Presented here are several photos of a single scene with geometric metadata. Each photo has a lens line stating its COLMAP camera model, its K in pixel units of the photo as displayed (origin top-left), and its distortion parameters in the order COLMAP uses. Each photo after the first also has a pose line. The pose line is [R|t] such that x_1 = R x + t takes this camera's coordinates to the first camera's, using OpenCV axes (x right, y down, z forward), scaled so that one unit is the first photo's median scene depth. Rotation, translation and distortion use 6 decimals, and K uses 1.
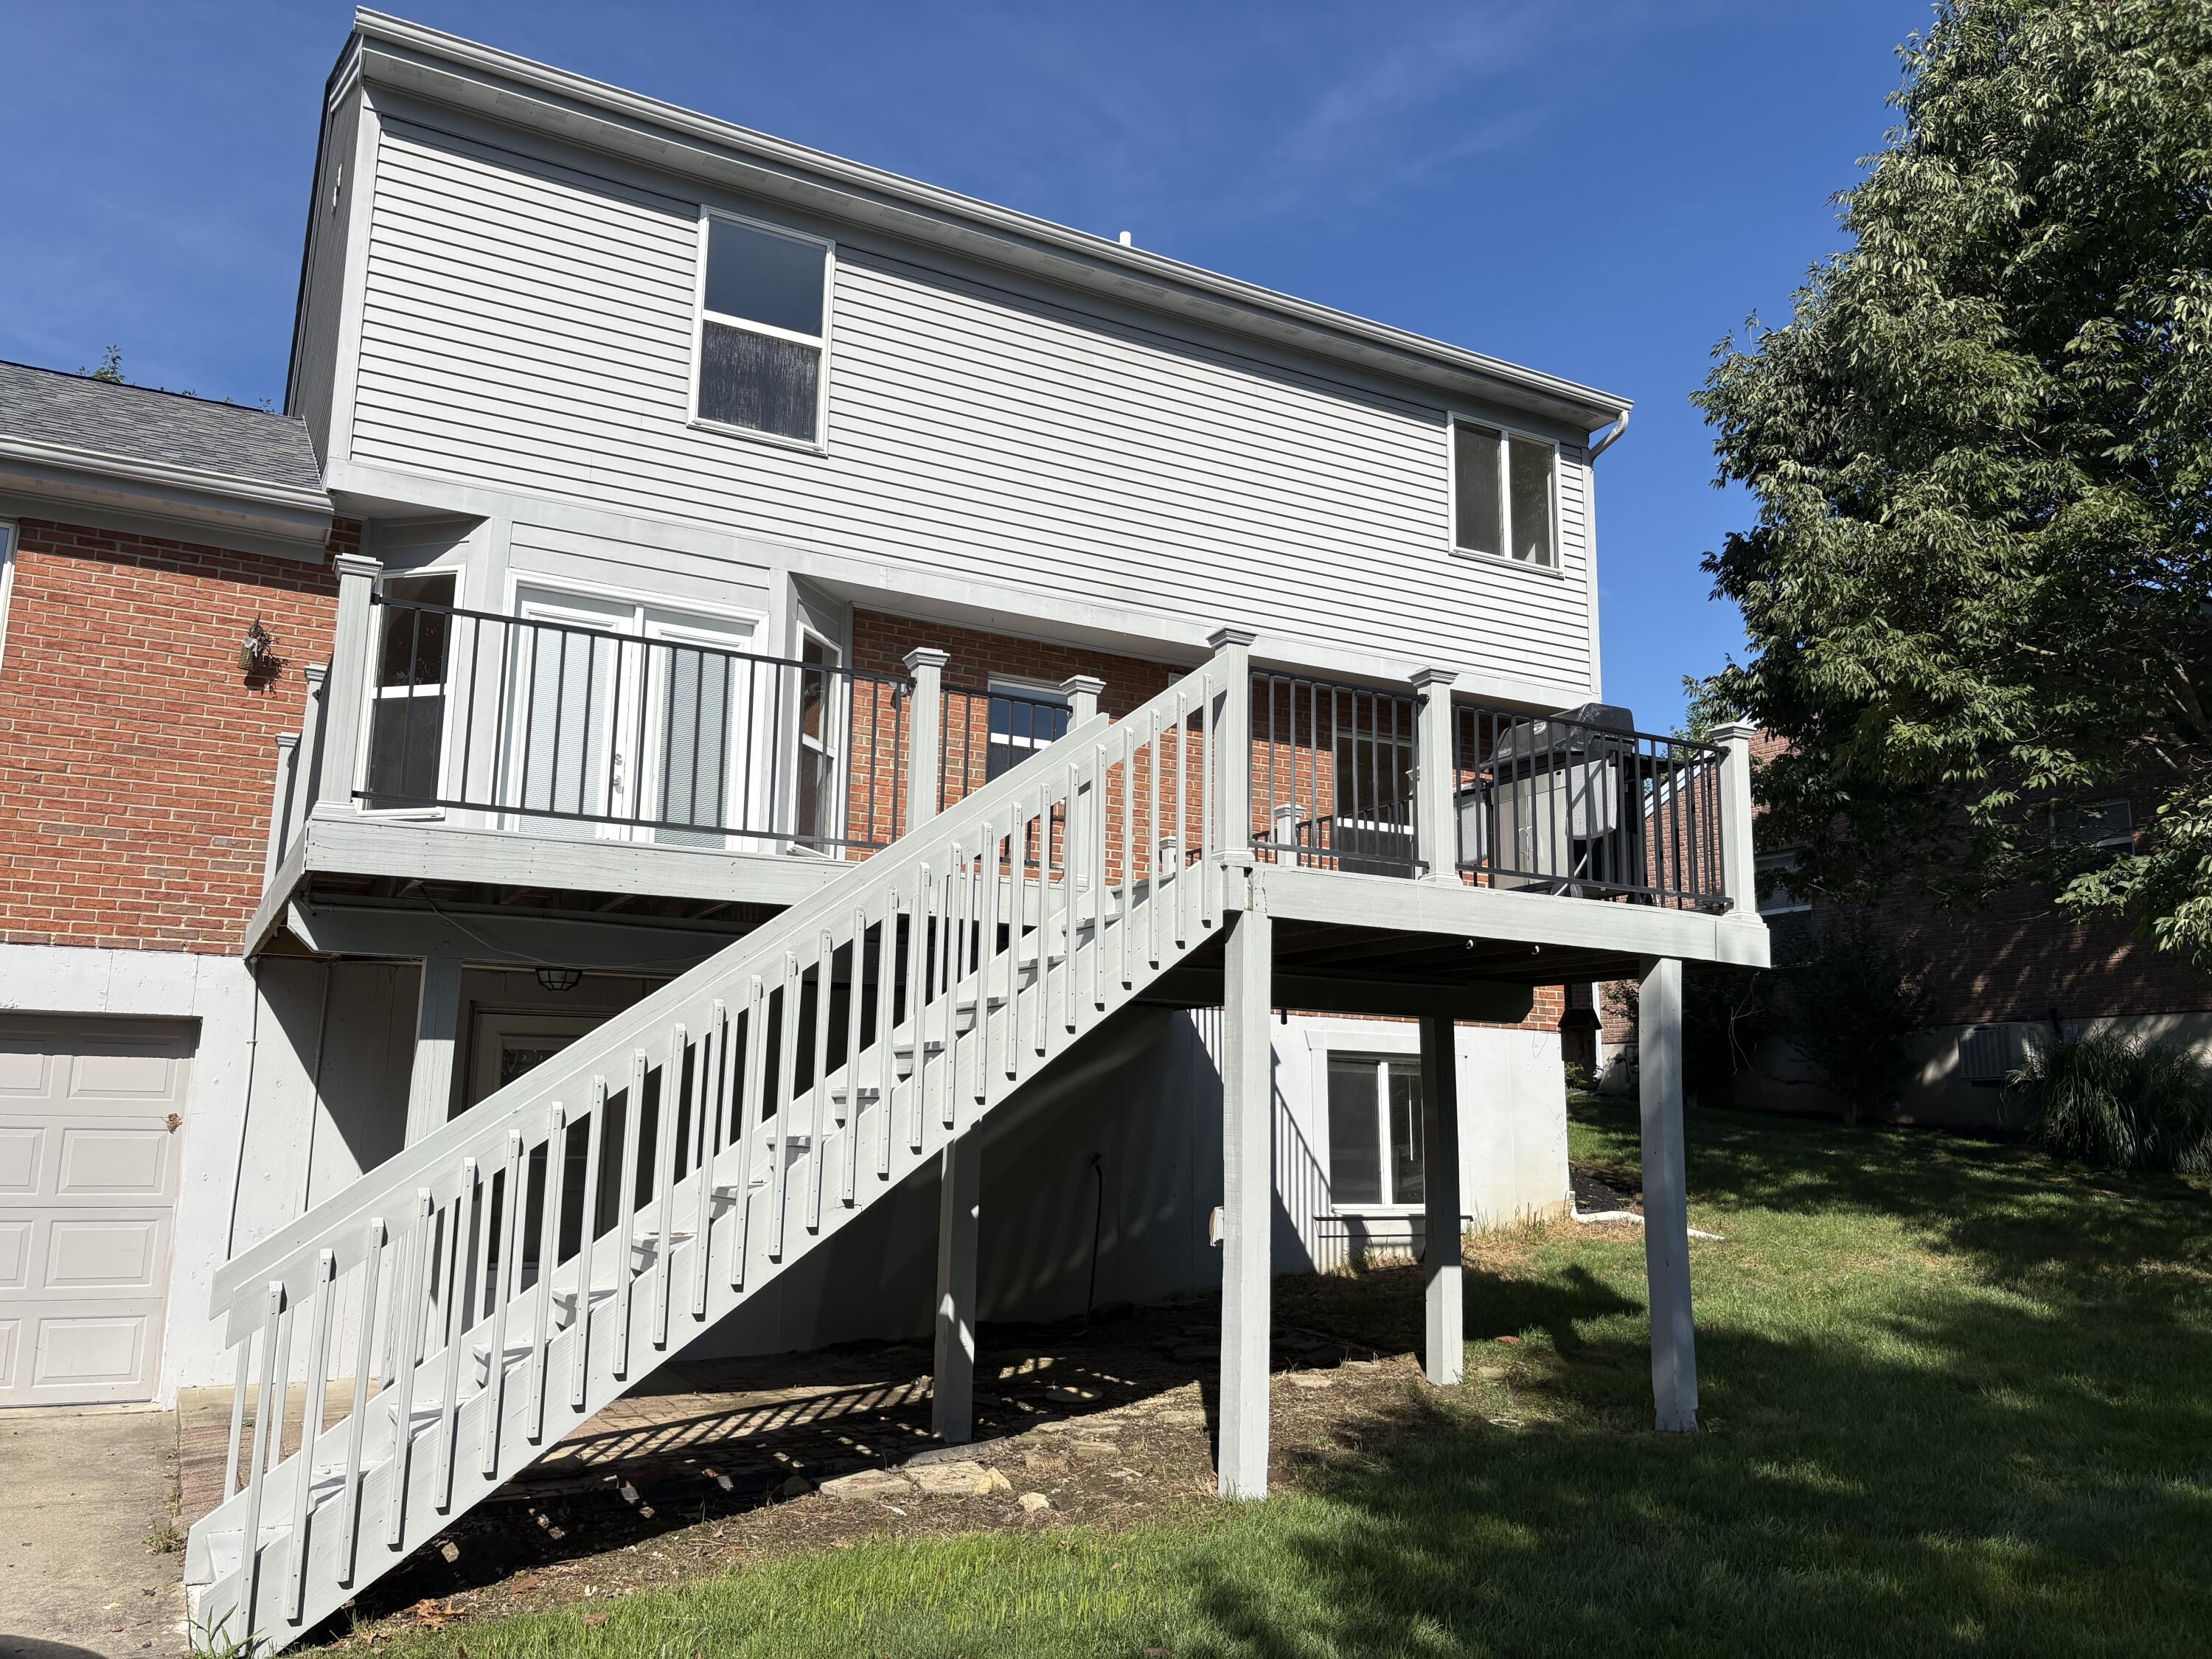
lens RADIAL K [[1691.7, 0, 1106.0], [0, 1691.7, 829.5], [0, 0, 1]] dist [0.039339, -0.052877]
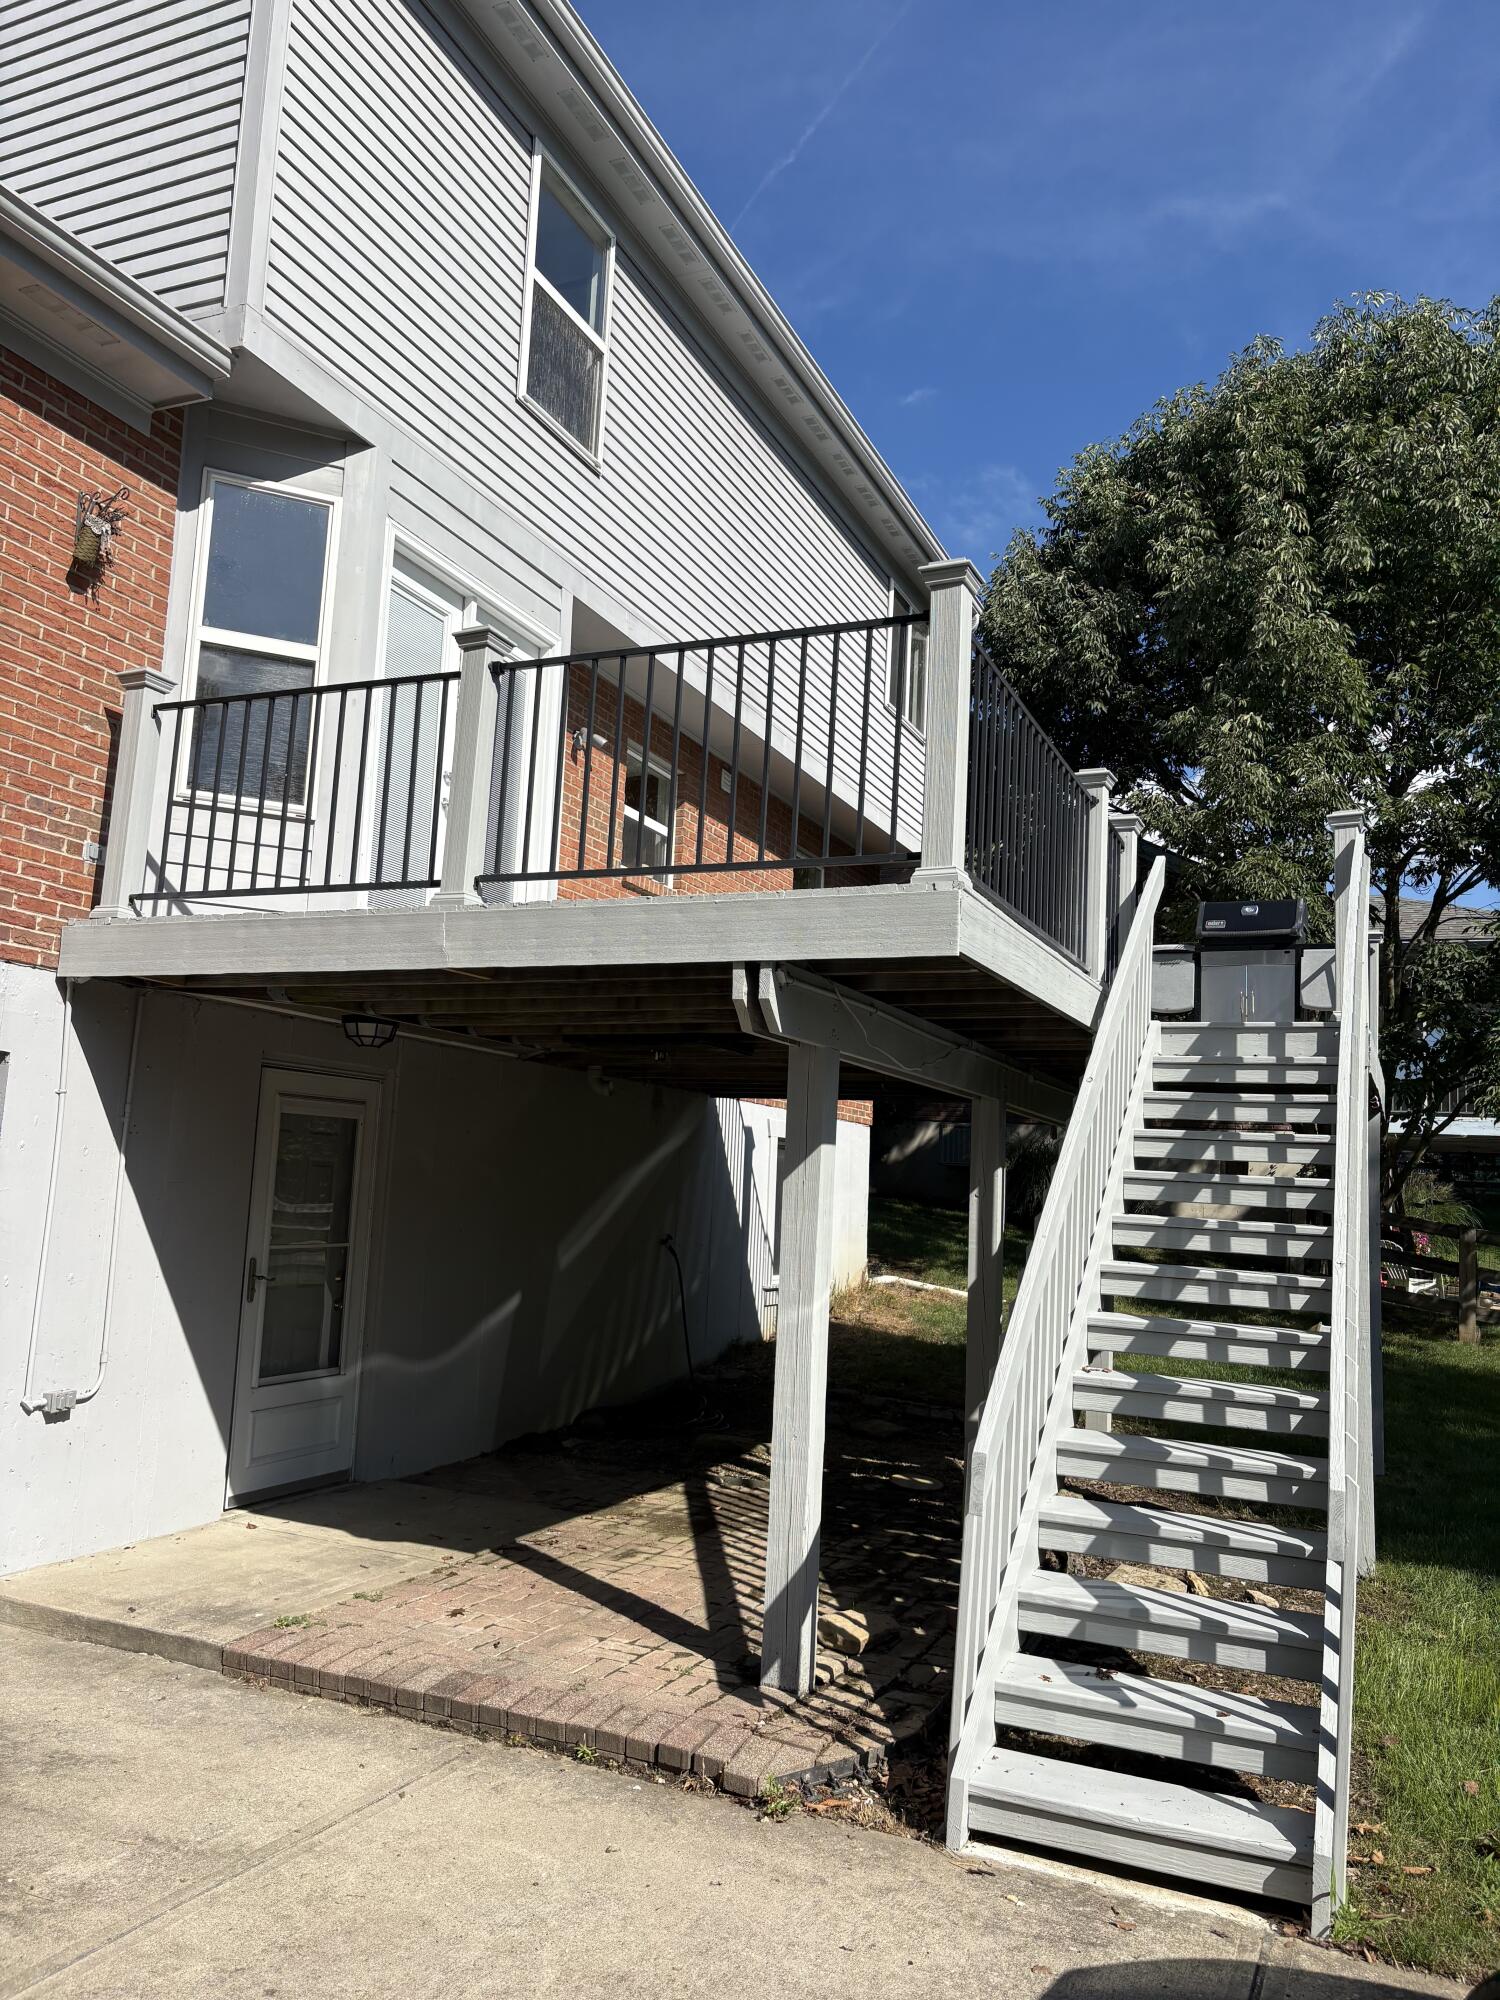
lens RADIAL K [[1491.9, 0, 750.0], [0, 1491.9, 1000.0], [0, 0, 1]] dist [0.005955, 0.000423]
pose [[0.807431, 0.107680, 0.580052, -0.552093], [-0.151161, 0.988141, 0.026979, 0.022814], [-0.570268, -0.109464, 0.814133, 0.288375]]
